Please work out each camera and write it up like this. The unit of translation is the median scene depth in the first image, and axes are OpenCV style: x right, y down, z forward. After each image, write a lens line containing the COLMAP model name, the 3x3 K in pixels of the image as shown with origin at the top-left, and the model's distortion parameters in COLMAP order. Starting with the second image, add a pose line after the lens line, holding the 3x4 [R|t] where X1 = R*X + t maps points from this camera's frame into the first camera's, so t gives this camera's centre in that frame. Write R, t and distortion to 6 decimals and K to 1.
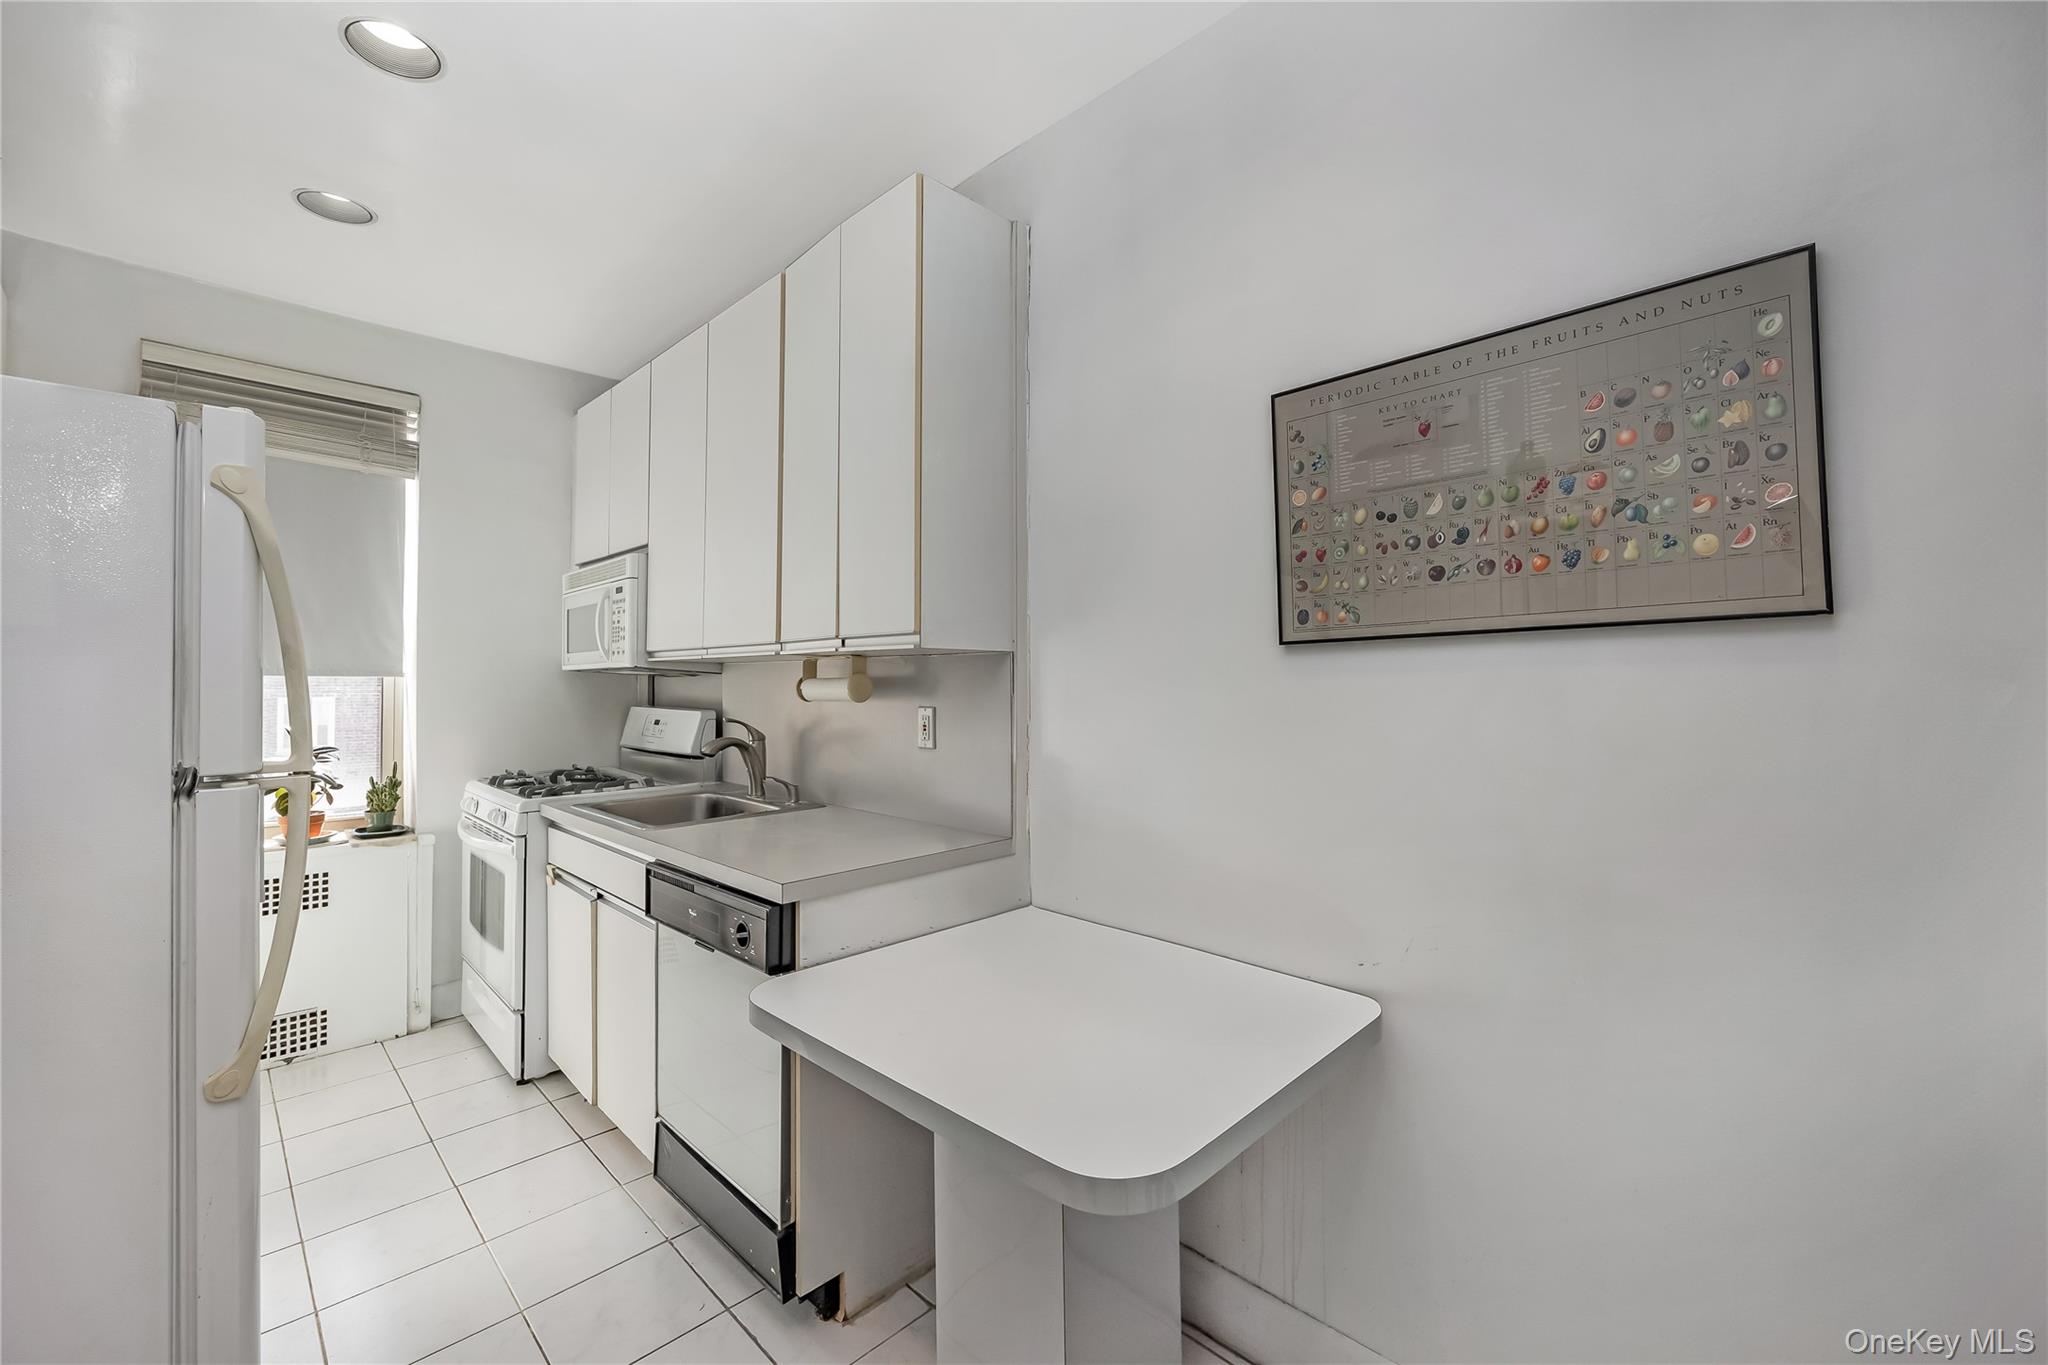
lens RADIAL K [[830.5, 0, 1027.1], [0, 830.5, 679.8], [0, 0, 1]] dist [-0.010333, -0.000004]
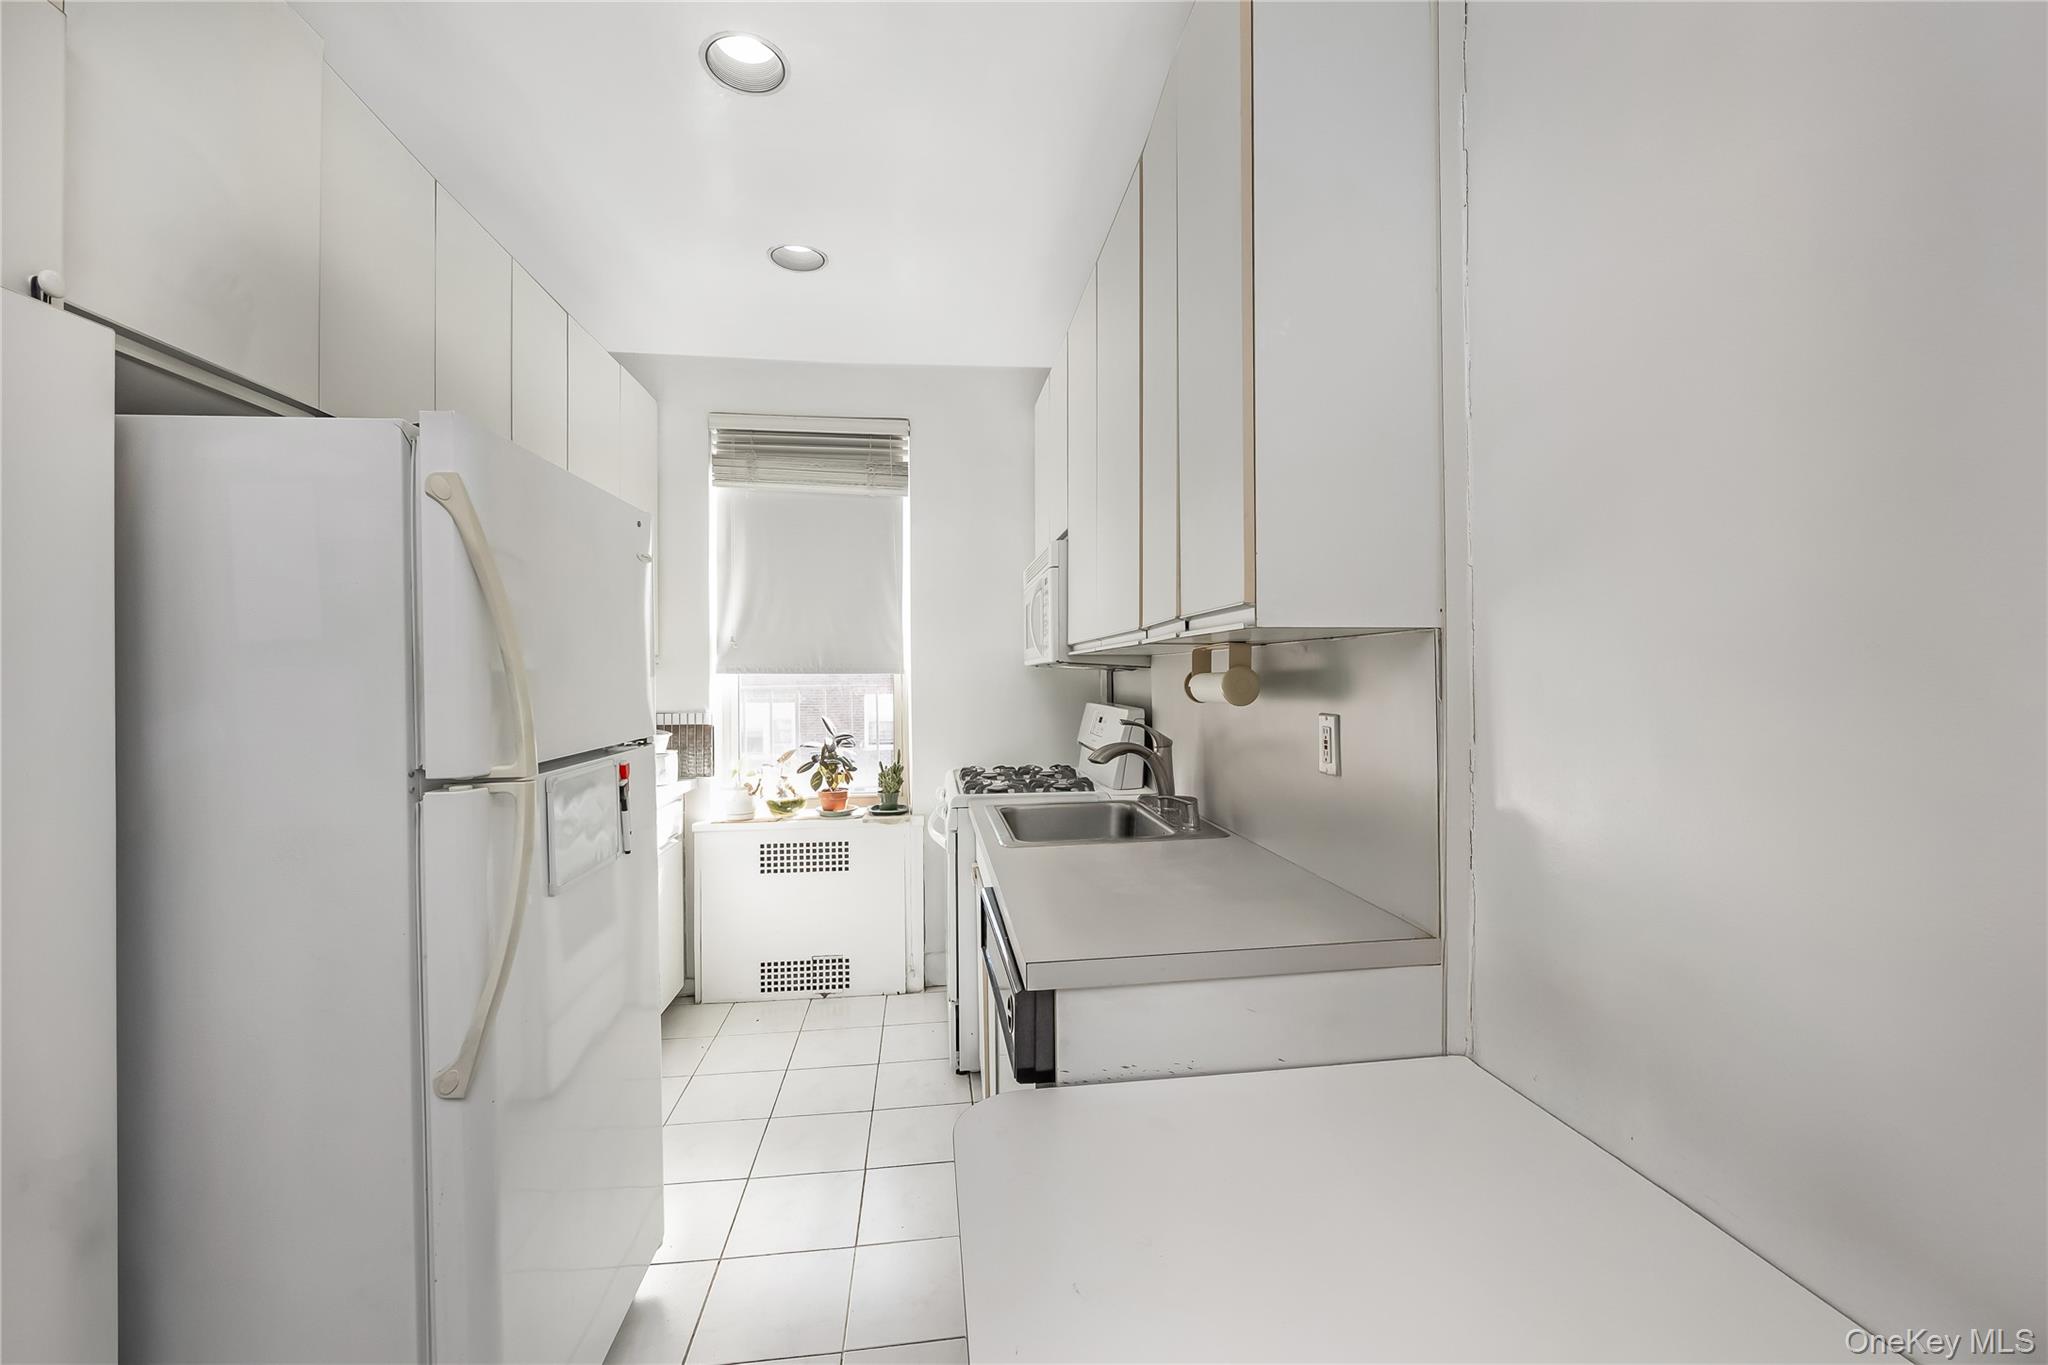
lens RADIAL K [[830.5, 0, 1027.6], [0, 830.5, 677.8], [0, 0, 1]] dist [-0.010333, -0.000004]
pose [[0.785895, -0.004630, -0.618342, 0.082835], [0.010182, 0.999933, 0.005454, -0.002706], [0.618276, -0.010582, 0.785890, 0.238303]]
